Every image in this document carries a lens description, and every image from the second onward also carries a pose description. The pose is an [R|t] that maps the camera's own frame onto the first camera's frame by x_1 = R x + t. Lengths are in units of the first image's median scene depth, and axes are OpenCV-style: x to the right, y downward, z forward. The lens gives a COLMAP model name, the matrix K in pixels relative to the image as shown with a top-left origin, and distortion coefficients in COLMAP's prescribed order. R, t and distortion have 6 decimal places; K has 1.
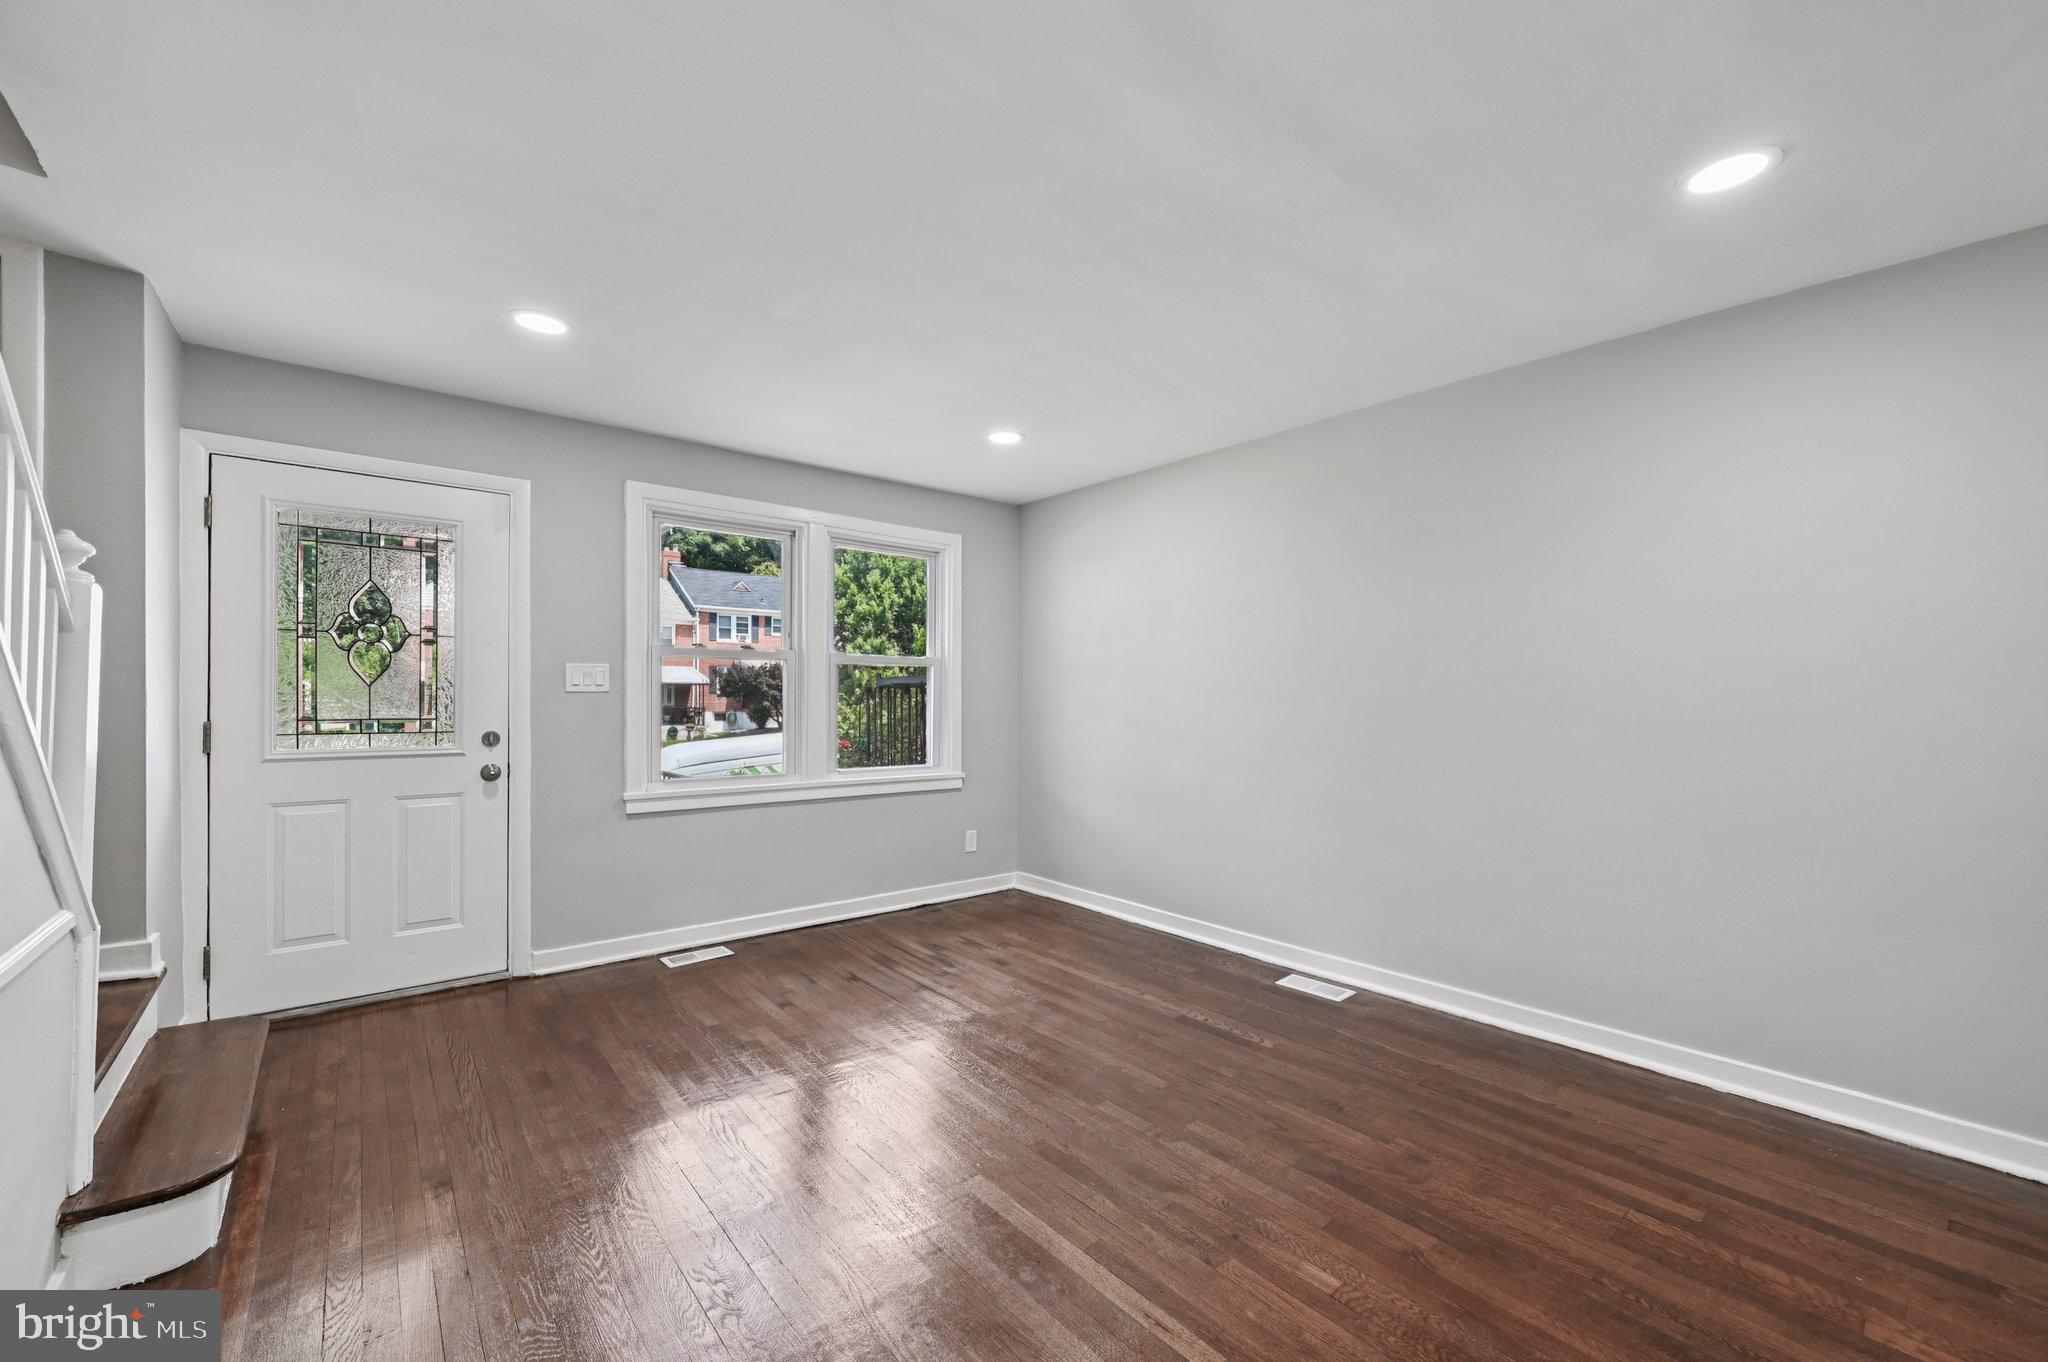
lens RADIAL K [[800.9, 0, 1047.5], [0, 800.9, 699.6], [0, 0, 1]] dist [0.000517, 0.000060]
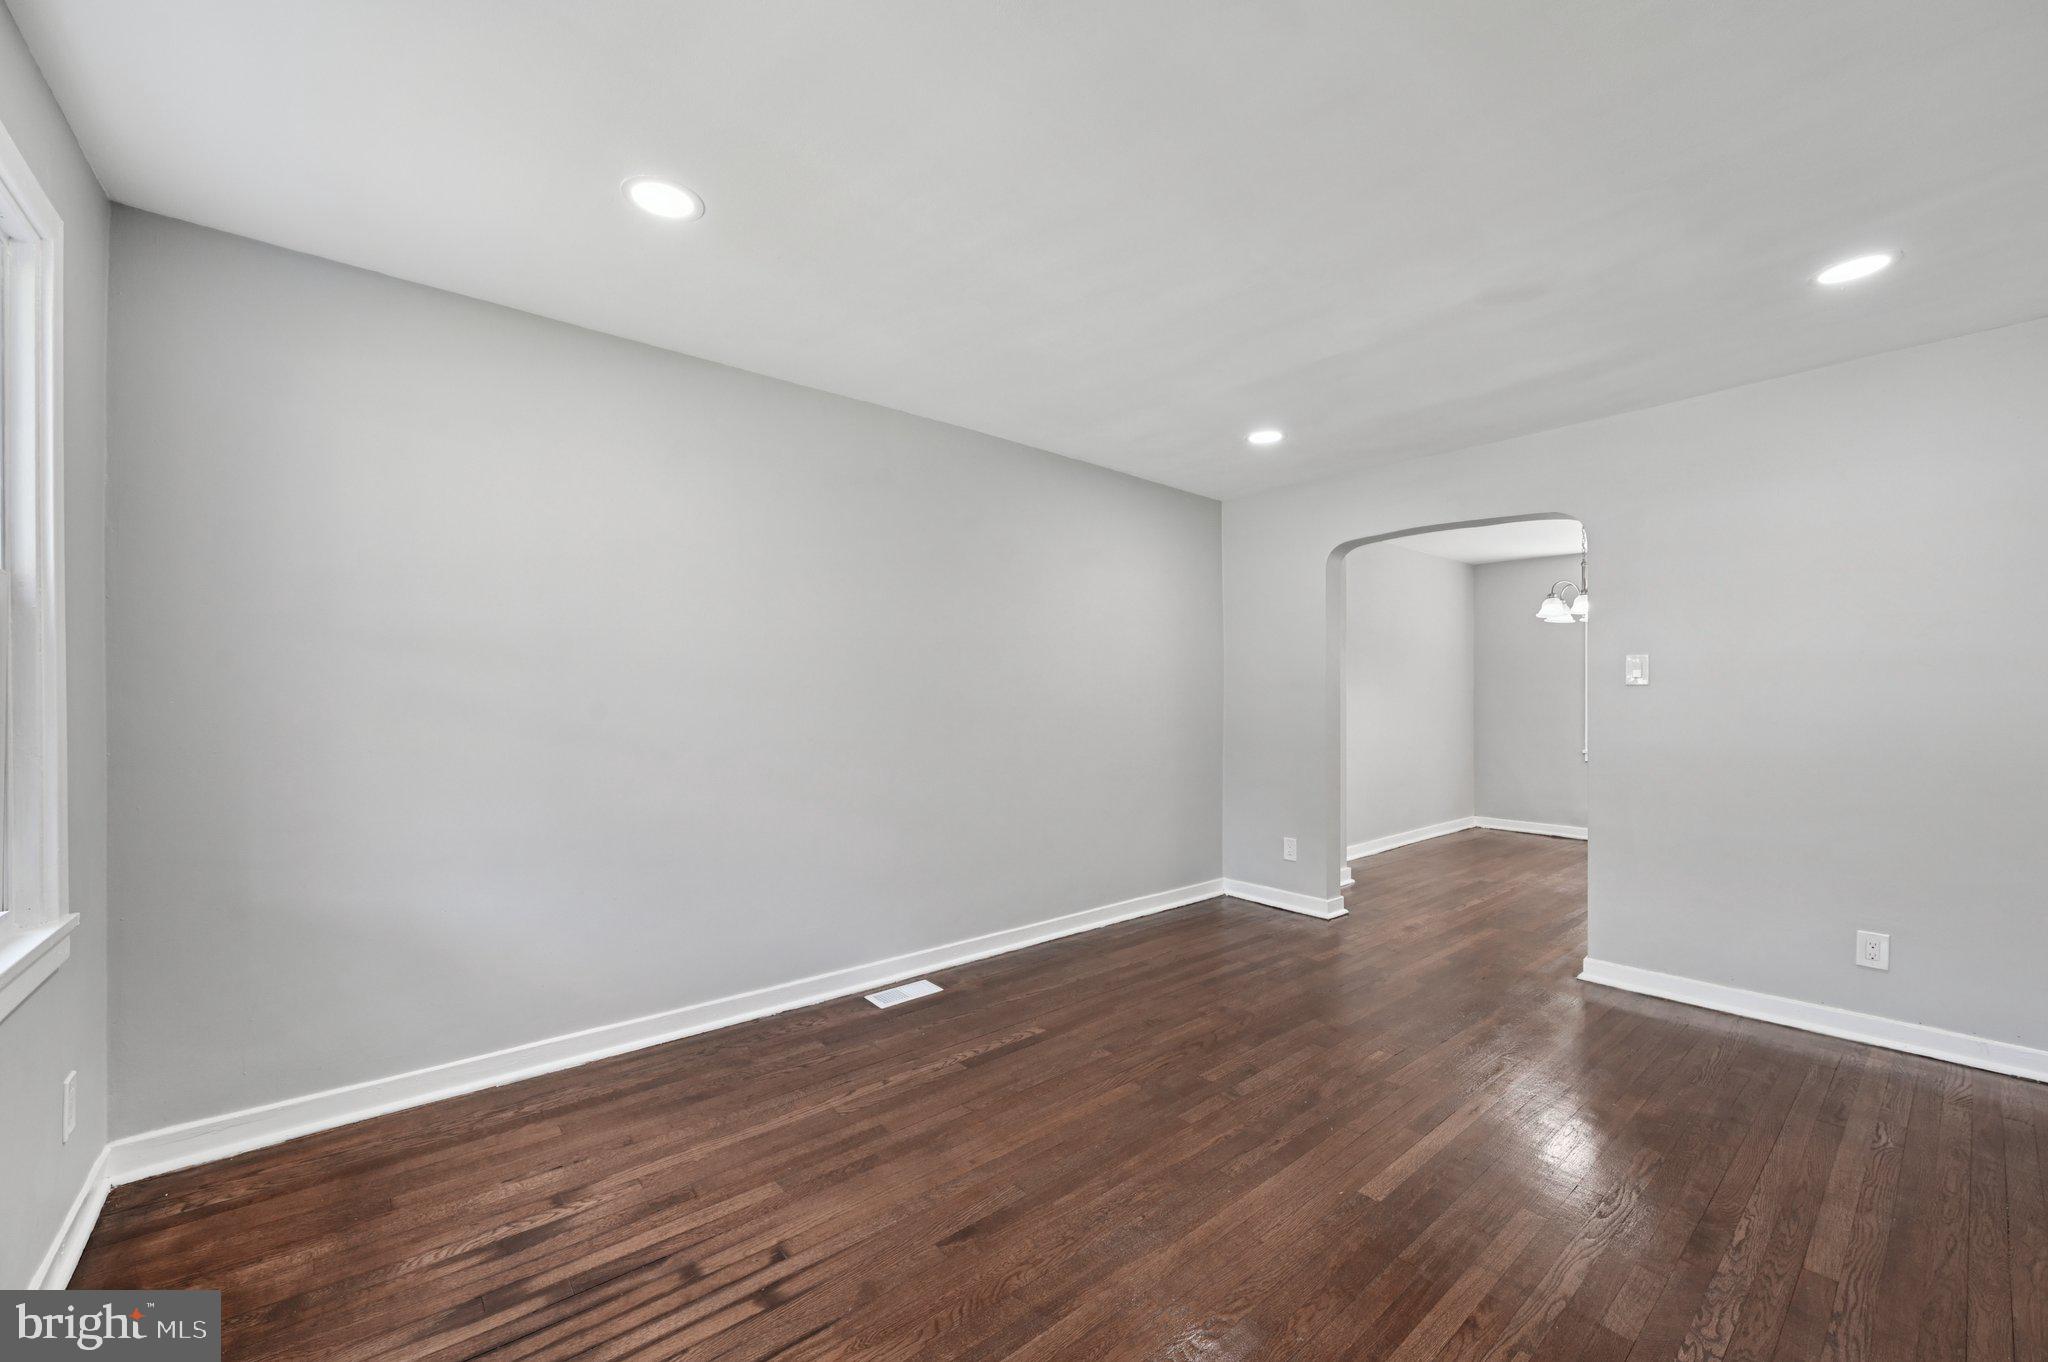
lens RADIAL K [[806.0, 0, 1030.0], [0, 806.0, 688.2], [0, 0, 1]] dist [-0.000499, -0.000063]
pose [[0.012021, 0.005653, 0.999912, -0.729026], [-0.002196, 0.999982, -0.005627, -0.007603], [-0.999925, -0.002129, 0.012033, 0.942442]]
